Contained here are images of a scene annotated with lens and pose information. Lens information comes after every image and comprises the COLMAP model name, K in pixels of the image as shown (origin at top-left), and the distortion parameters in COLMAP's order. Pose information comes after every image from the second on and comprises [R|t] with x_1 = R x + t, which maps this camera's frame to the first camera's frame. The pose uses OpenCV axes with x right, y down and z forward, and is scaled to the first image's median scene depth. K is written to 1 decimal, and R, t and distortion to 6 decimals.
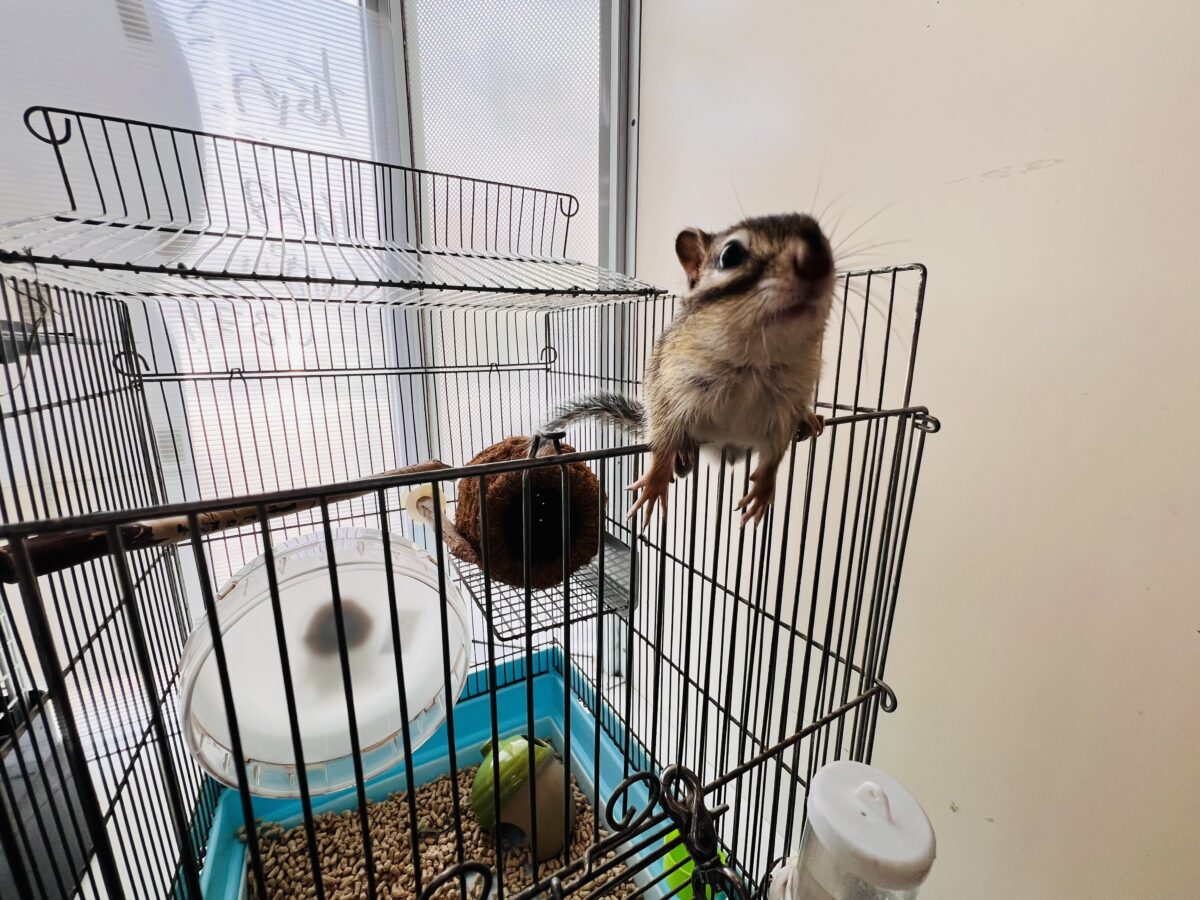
lens RADIAL K [[483.5, 0, 599.9], [0, 483.5, 453.4], [0, 0, 1]] dist [-0.024882, 0.001156]
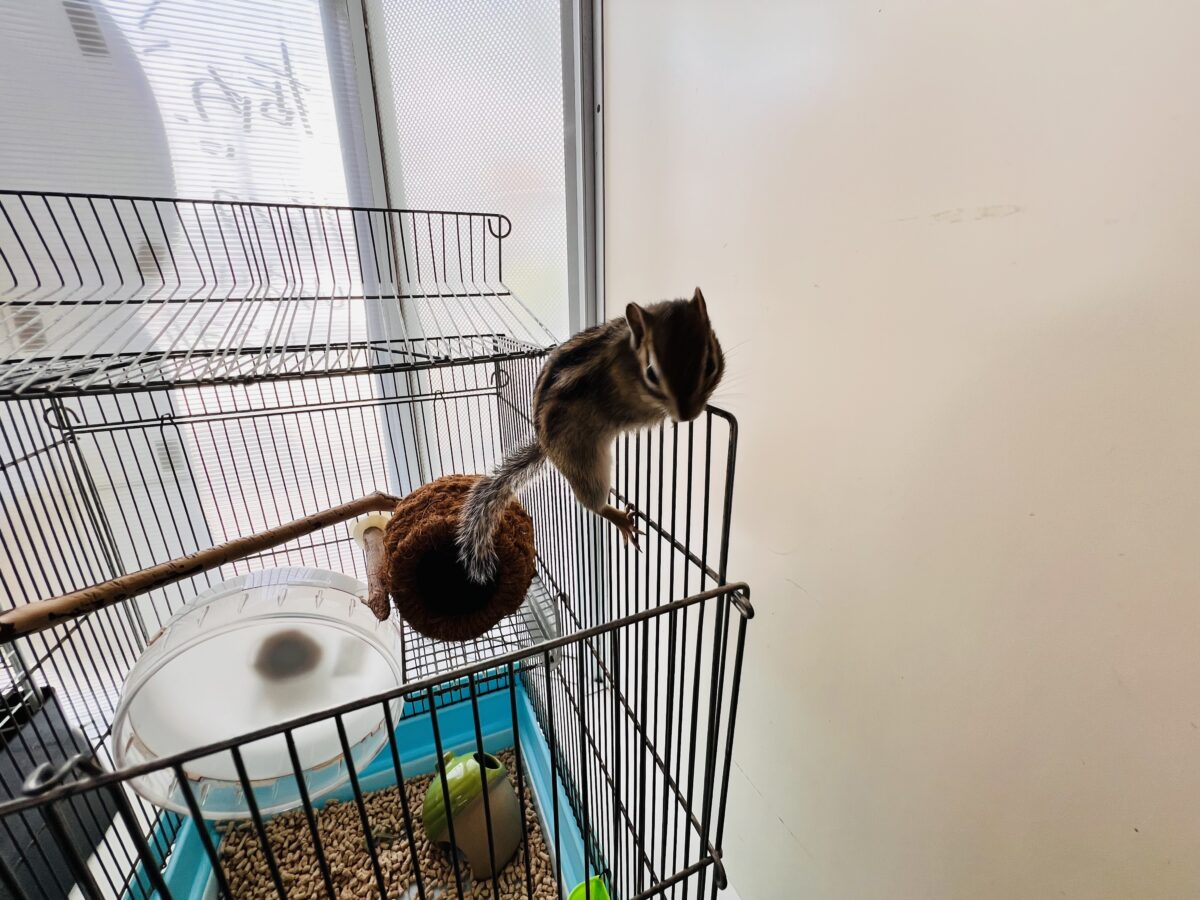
lens RADIAL K [[483.5, 0, 604.5], [0, 483.5, 451.7], [0, 0, 1]] dist [-0.024882, 0.001156]
pose [[0.993995, 0.020823, -0.107422, 0.240787], [-0.010980, 0.995752, 0.091416, -0.176760], [0.108870, -0.089688, 0.990002, 0.084360]]
